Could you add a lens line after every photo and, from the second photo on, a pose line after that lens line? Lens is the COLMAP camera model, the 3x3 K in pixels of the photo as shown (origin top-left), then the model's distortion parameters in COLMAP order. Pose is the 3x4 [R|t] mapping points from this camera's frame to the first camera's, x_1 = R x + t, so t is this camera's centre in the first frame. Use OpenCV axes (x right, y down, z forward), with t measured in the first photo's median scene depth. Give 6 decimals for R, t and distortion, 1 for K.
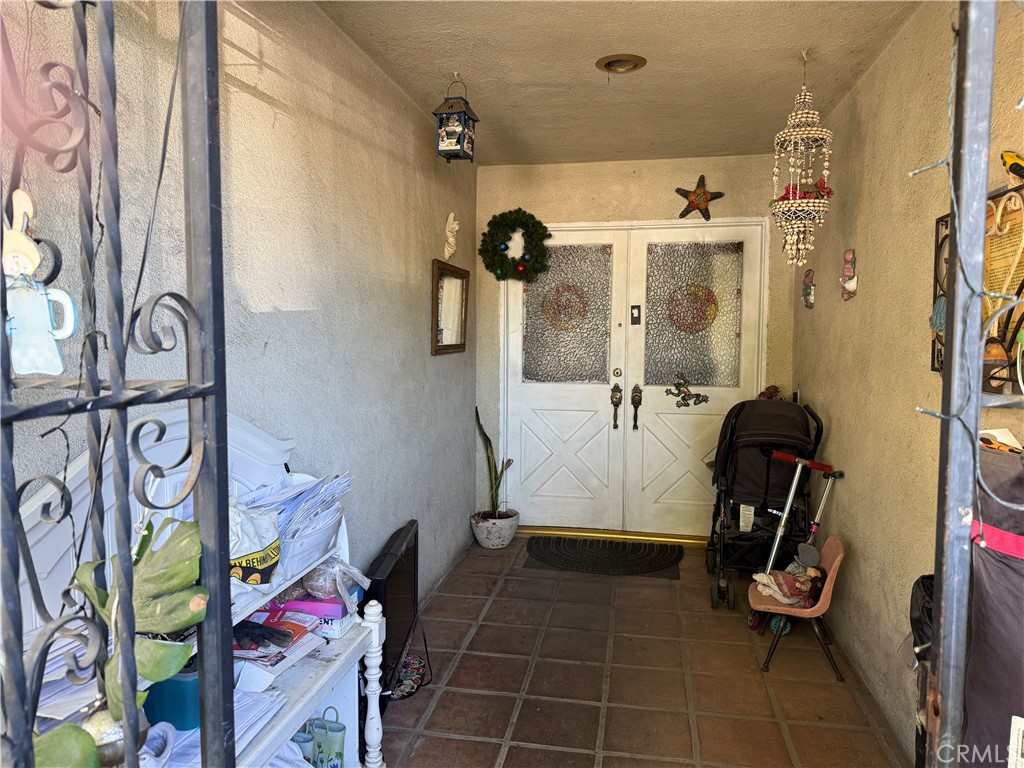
lens RADIAL K [[720.0, 0, 512.0], [0, 720.0, 384.0], [0, 0, 1]] dist [0.007628, -0.000886]
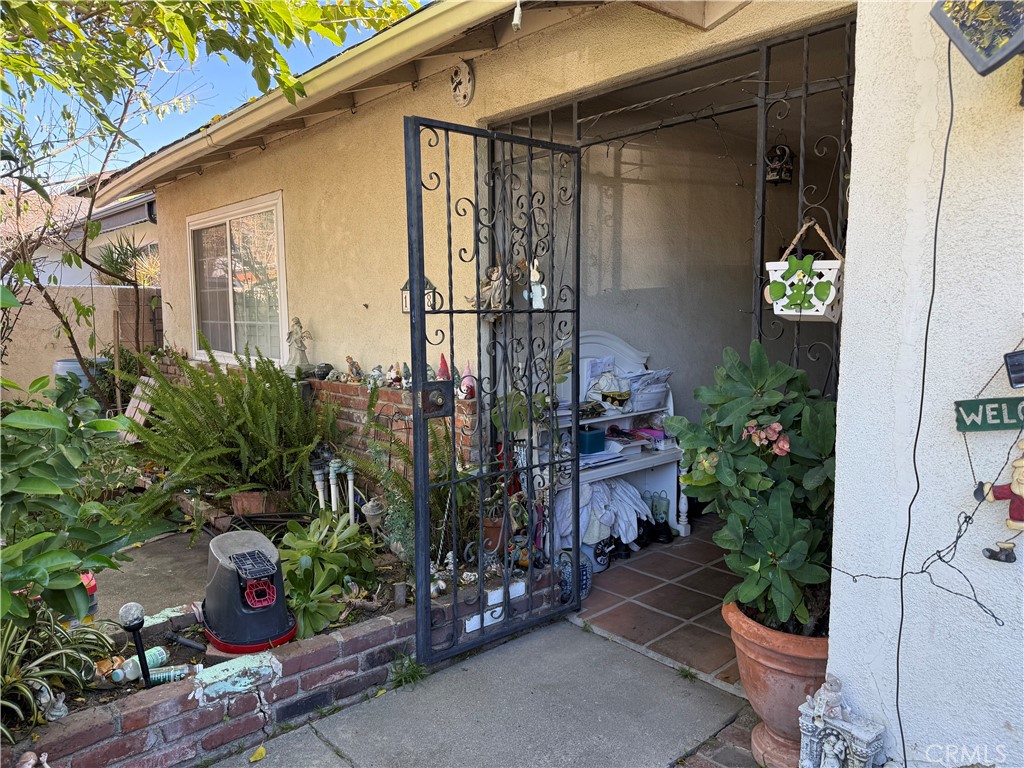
lens RADIAL K [[720.0, 0, 512.0], [0, 720.0, 384.0], [0, 0, 1]] dist [0.007628, -0.000886]
pose [[0.796826, 0.048641, -0.602248, 0.612038], [-0.029018, 0.998685, 0.042267, 0.092611], [0.603512, -0.016203, 0.797189, -0.839955]]
